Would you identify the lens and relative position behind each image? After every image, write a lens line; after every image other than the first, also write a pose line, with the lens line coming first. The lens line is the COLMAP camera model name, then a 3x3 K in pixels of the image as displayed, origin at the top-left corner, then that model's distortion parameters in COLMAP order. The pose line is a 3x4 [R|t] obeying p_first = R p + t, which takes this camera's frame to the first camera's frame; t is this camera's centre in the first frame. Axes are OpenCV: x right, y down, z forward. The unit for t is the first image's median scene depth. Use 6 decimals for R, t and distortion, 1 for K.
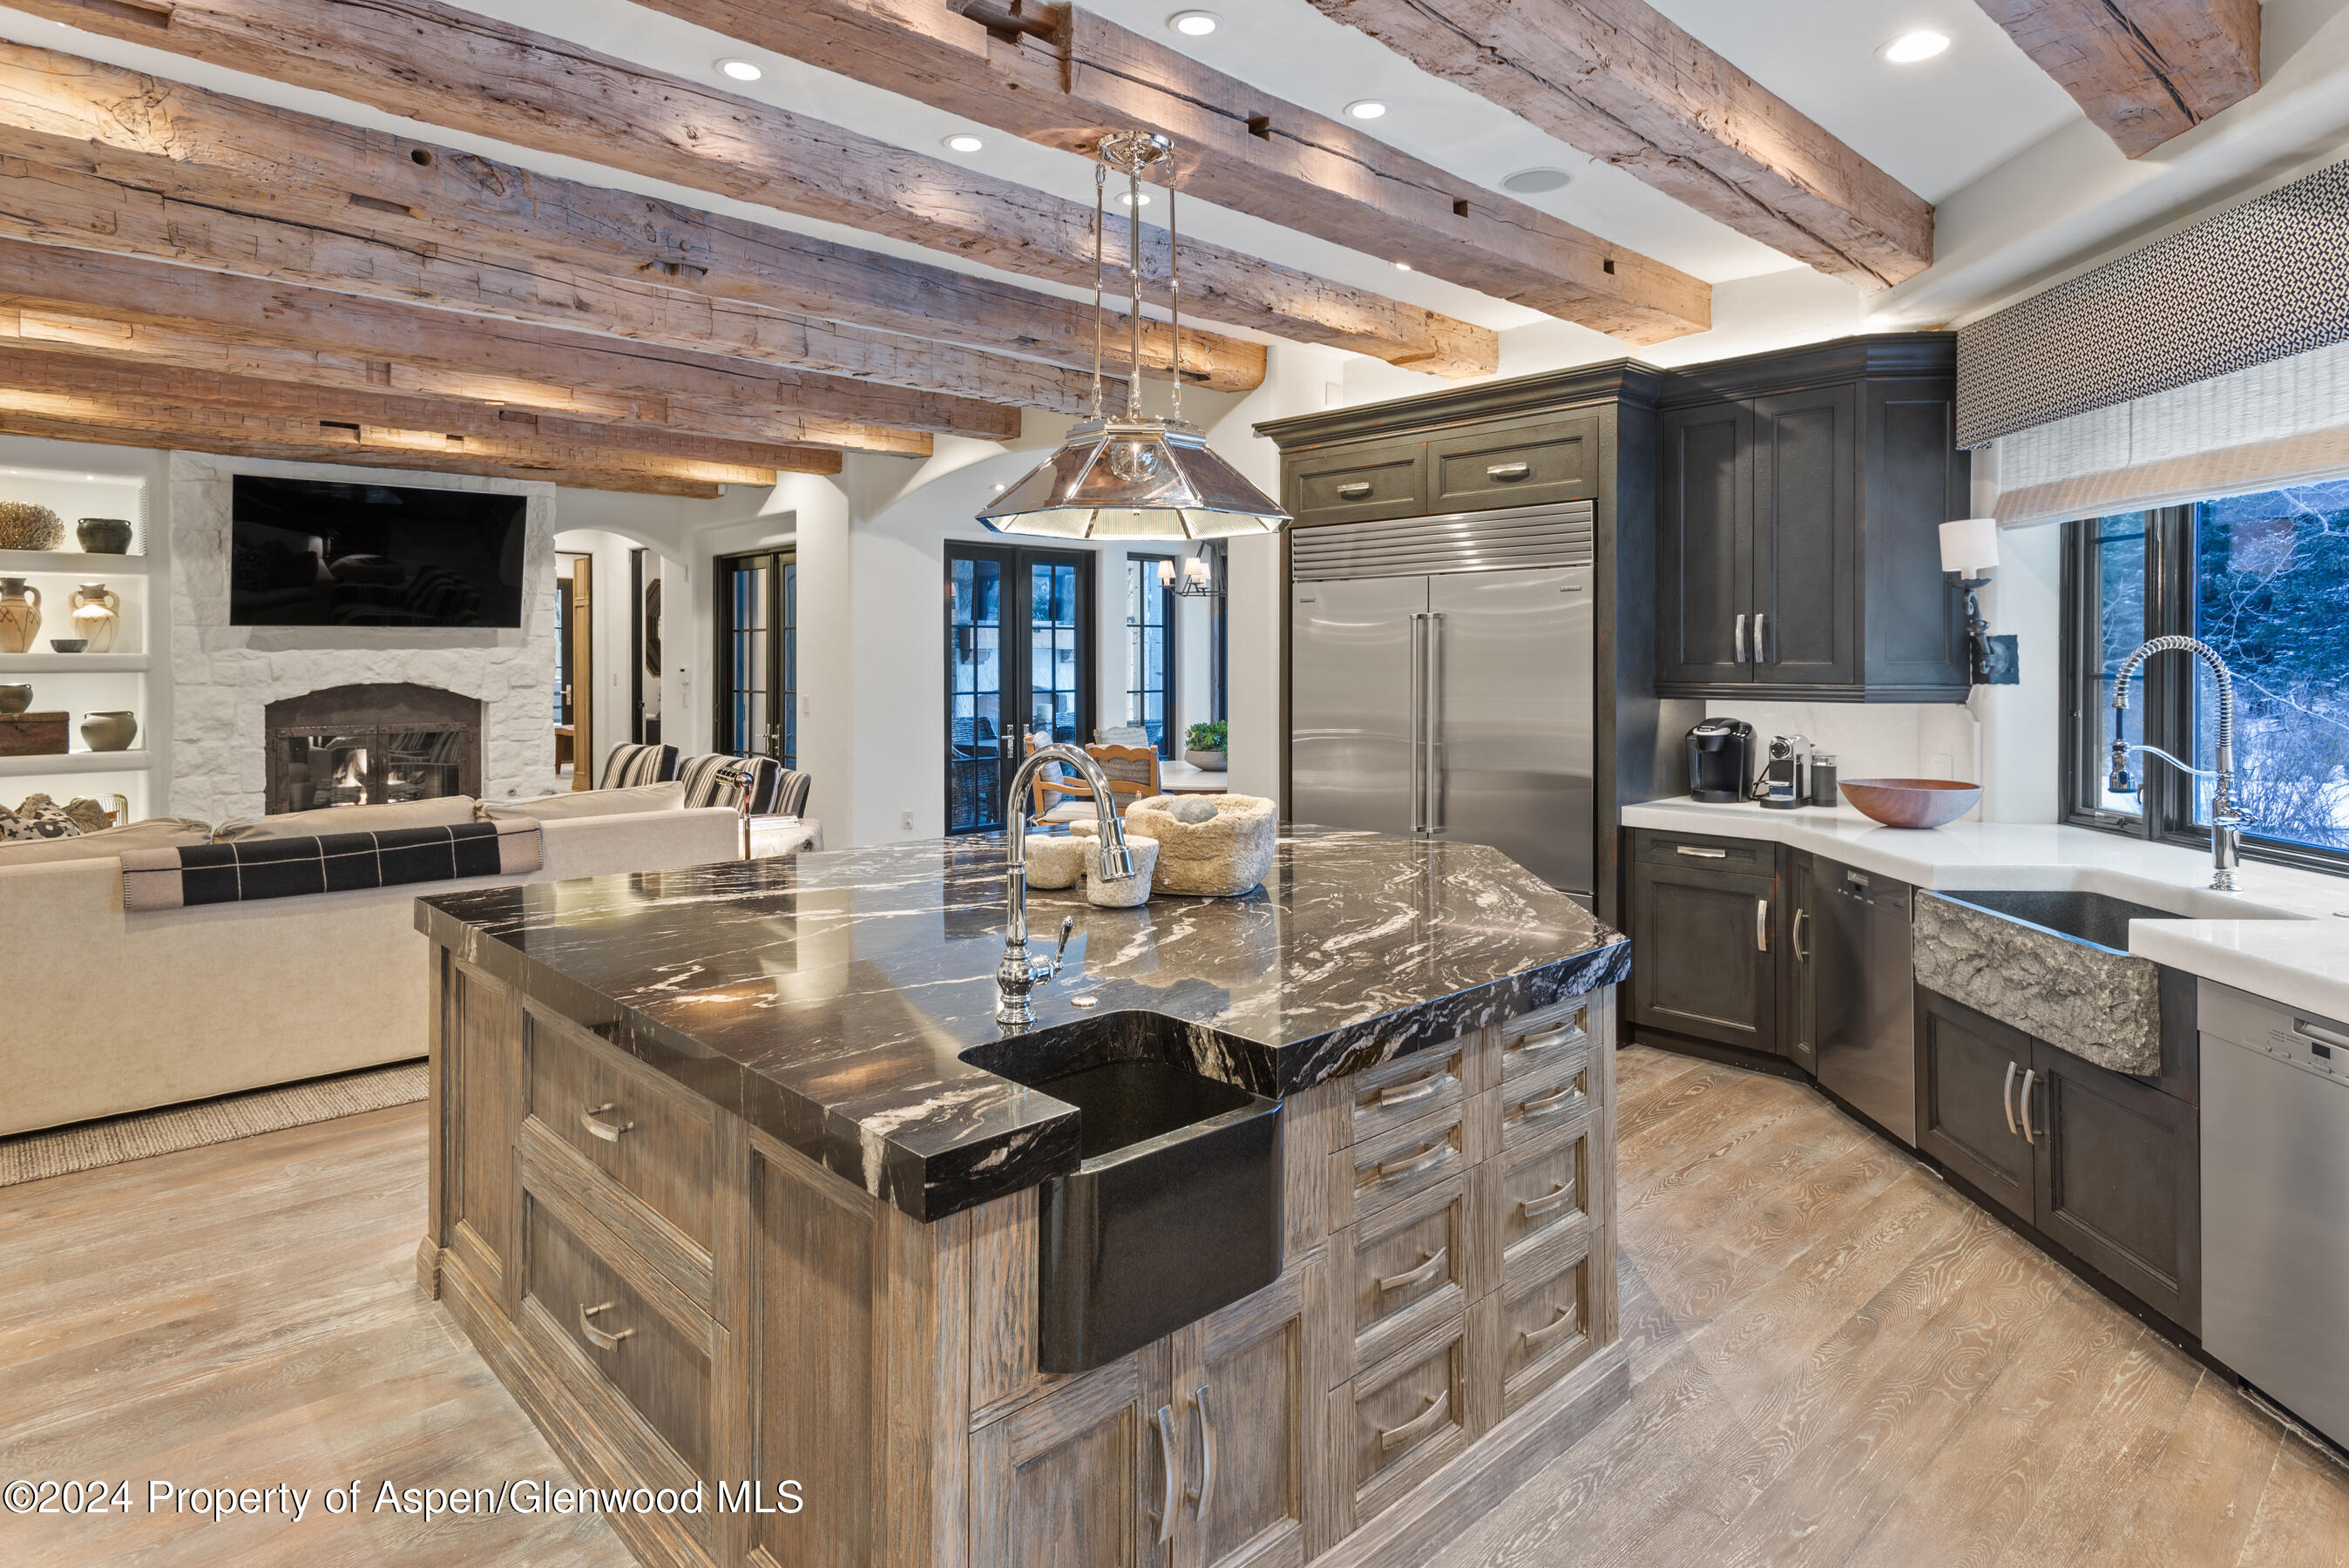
lens RADIAL K [[1308.5, 0, 1214.4], [0, 1308.5, 674.9], [0, 0, 1]] dist [-0.006822, -0.002193]
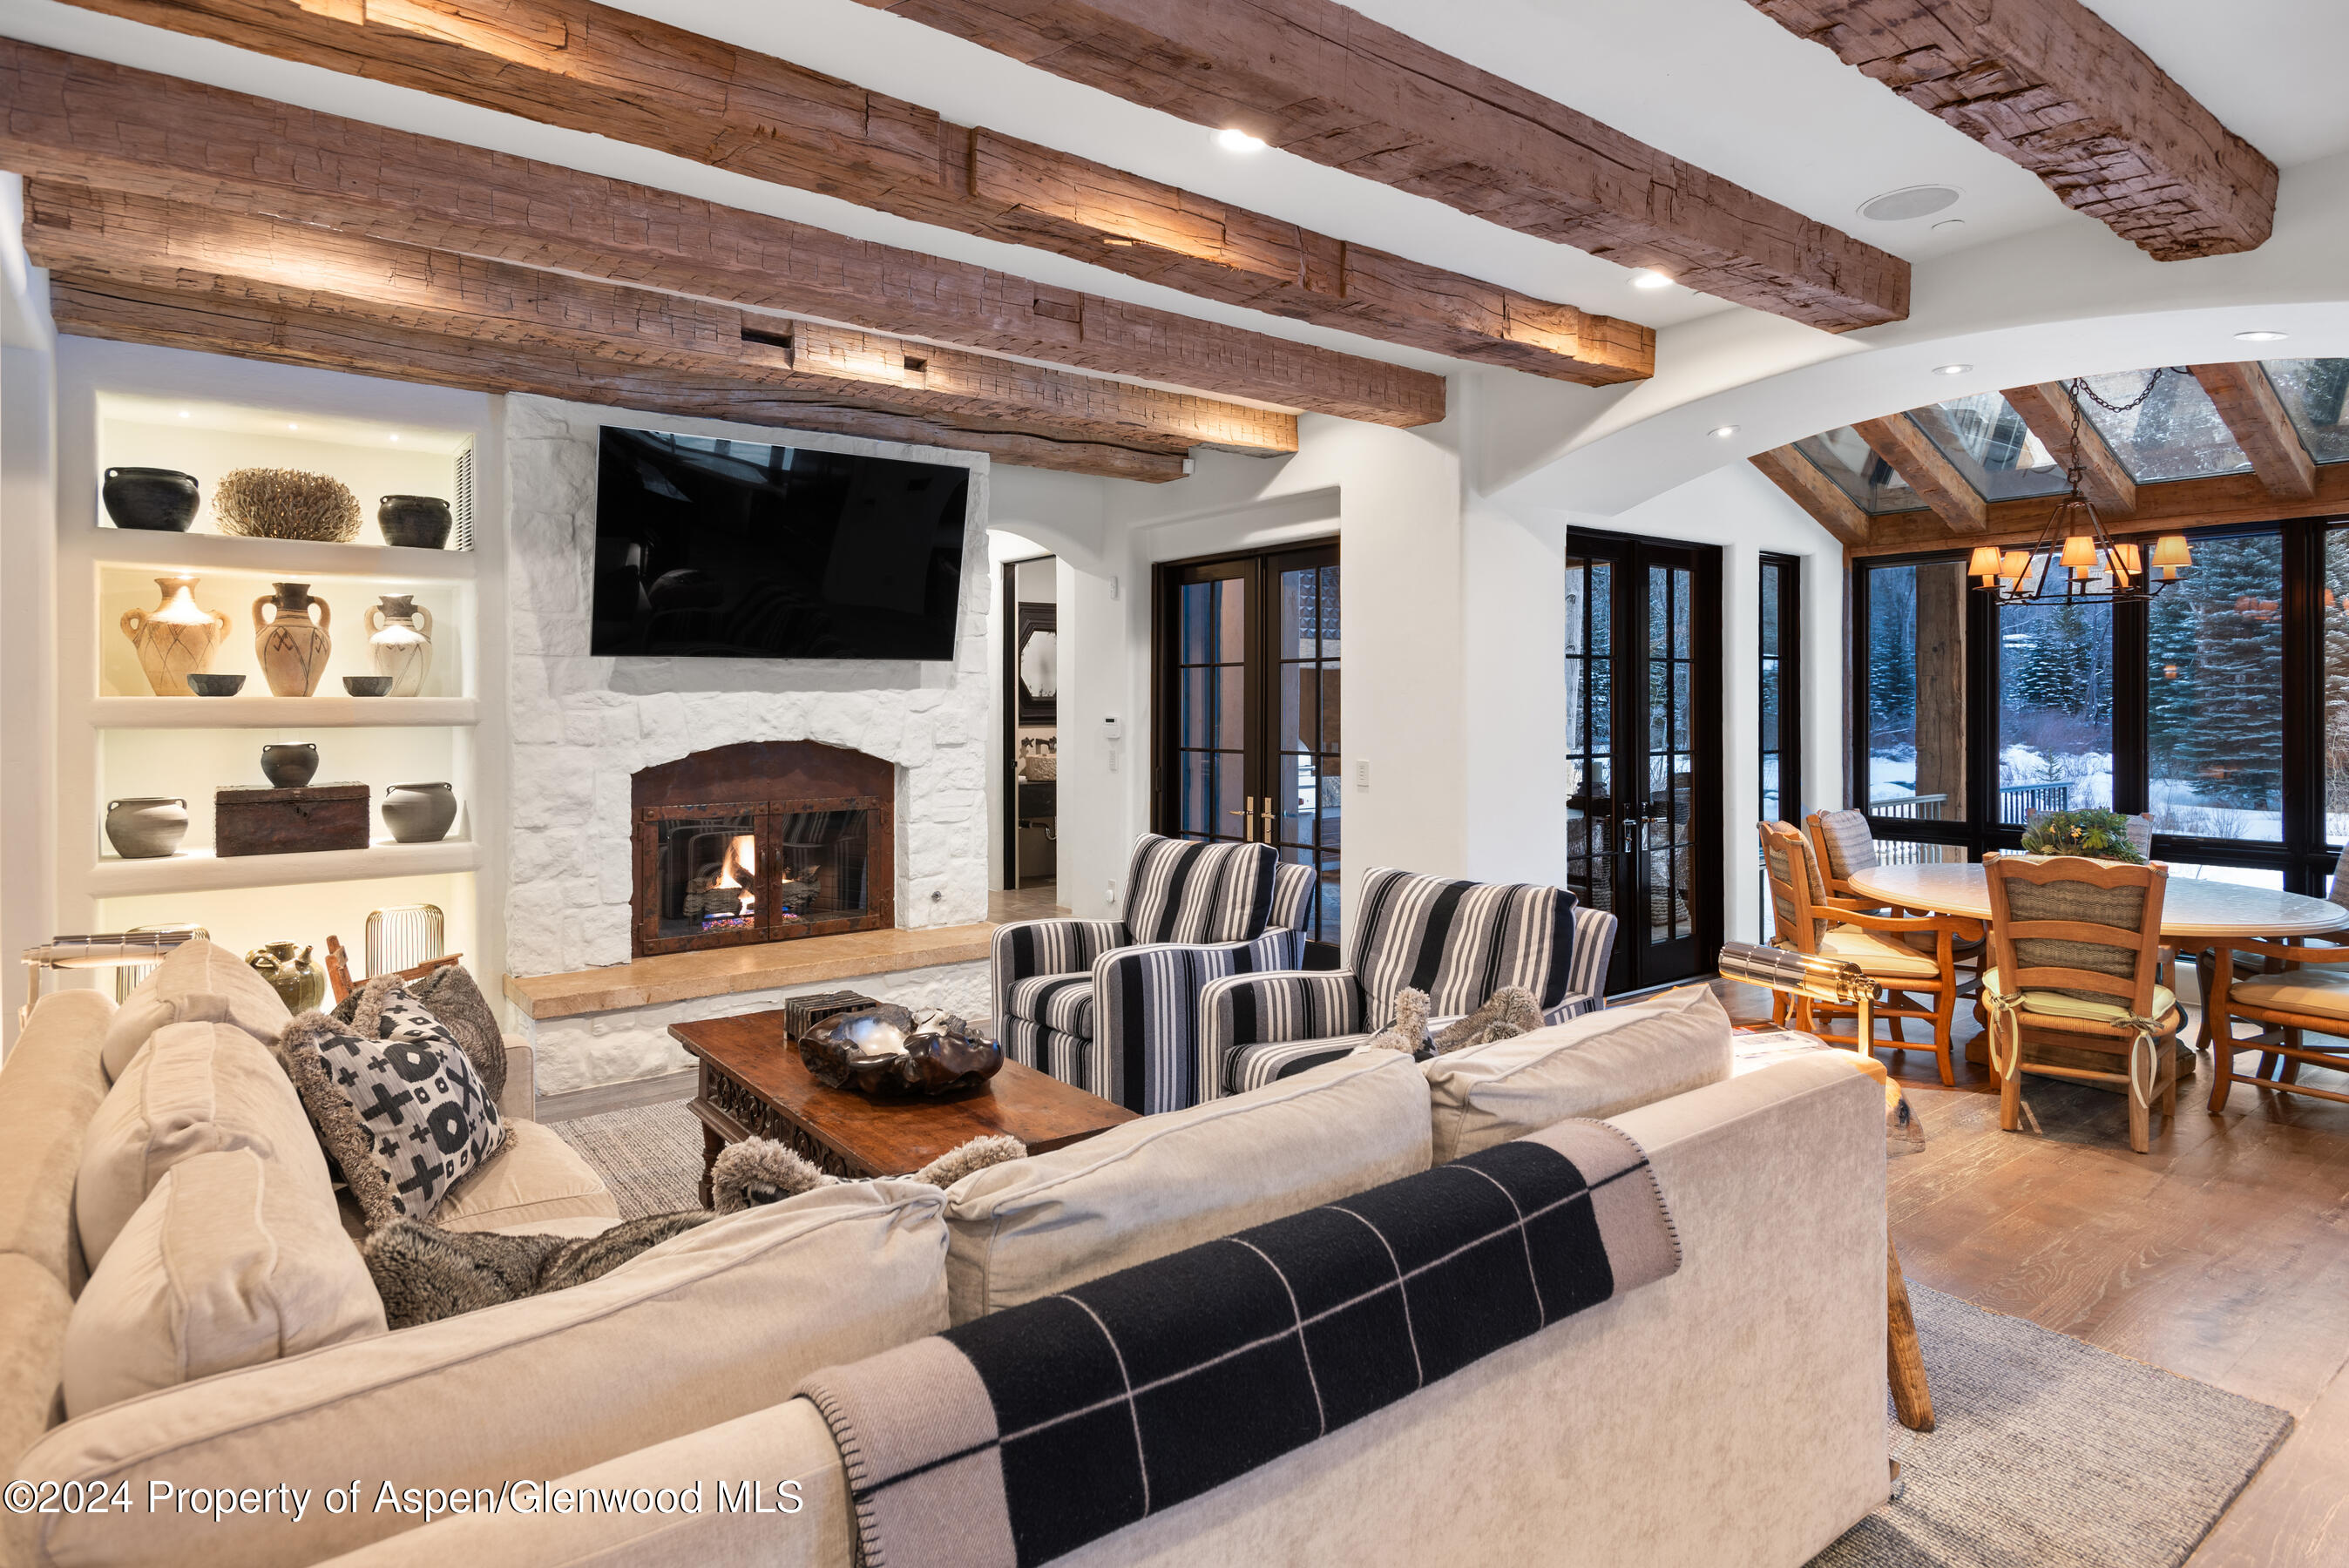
lens RADIAL K [[1295.2, 0, 1159.4], [0, 1295.2, 717.7], [0, 0, 1]] dist [0.013039, -0.000443]
pose [[0.991677, 0.001650, -0.128743, -0.379469], [-0.001751, 0.999998, -0.000675, -0.006126], [0.128742, 0.000895, 0.991678, 0.376798]]
